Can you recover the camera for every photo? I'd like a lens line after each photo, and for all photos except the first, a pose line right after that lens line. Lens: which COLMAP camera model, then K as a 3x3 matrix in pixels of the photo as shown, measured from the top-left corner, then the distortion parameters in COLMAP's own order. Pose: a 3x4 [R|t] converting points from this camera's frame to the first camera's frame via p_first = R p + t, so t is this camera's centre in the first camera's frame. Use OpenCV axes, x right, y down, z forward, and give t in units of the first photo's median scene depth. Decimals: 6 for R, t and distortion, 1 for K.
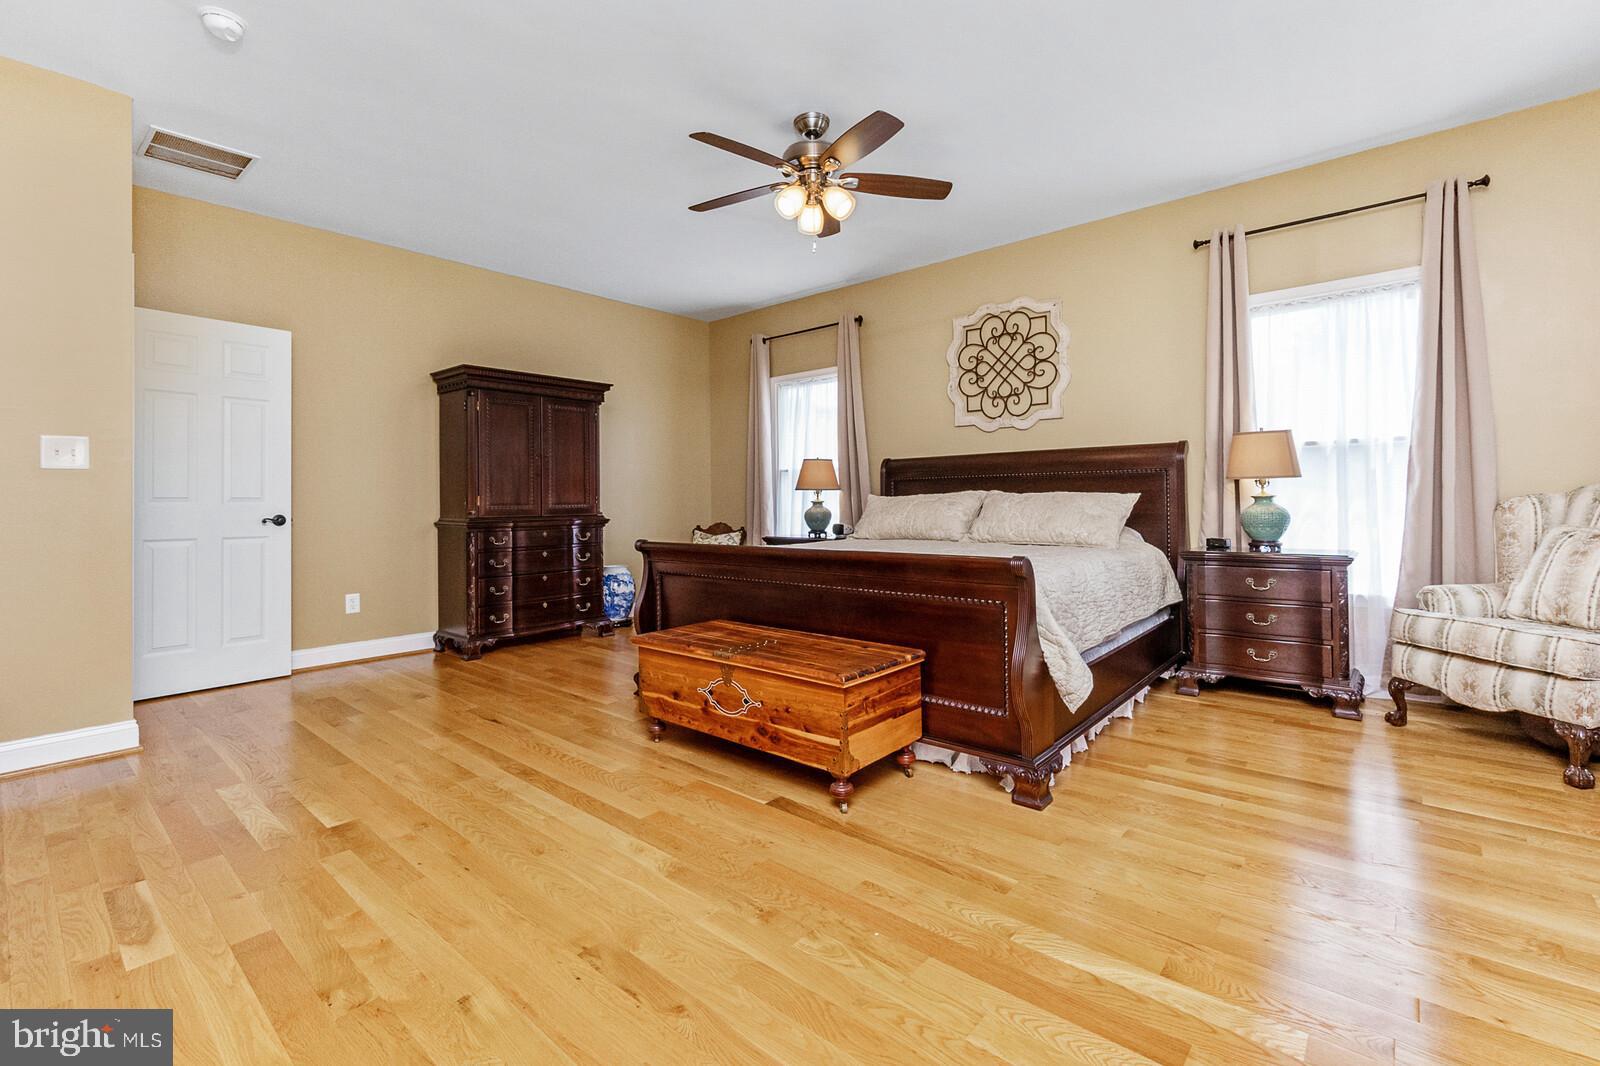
lens RADIAL K [[685.8, 0, 833.9], [0, 685.8, 497.0], [0, 0, 1]] dist [-0.010786, 0.001208]
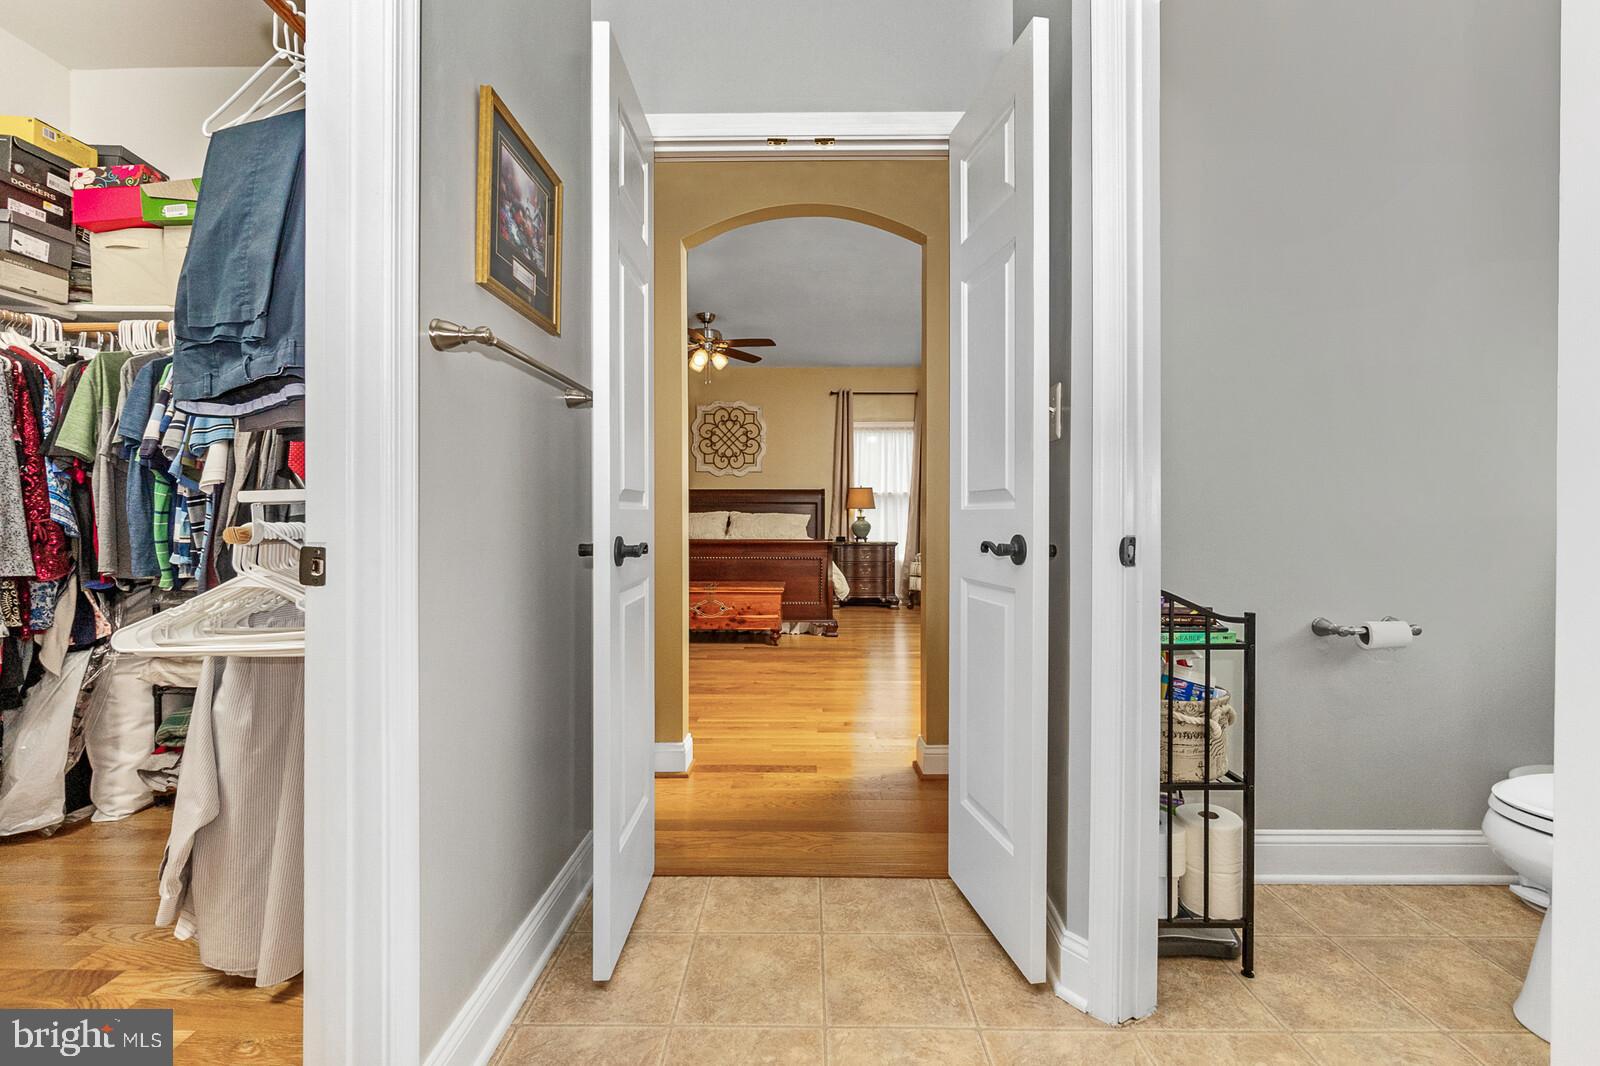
lens RADIAL K [[685.8, 0, 795.4], [0, 685.8, 524.4], [0, 0, 1]] dist [-0.010786, 0.001208]
pose [[0.767925, 0.008747, 0.640481, -0.760414], [-0.015247, 0.999873, 0.004625, 0.013017], [-0.640359, -0.013317, 0.767960, -0.450323]]
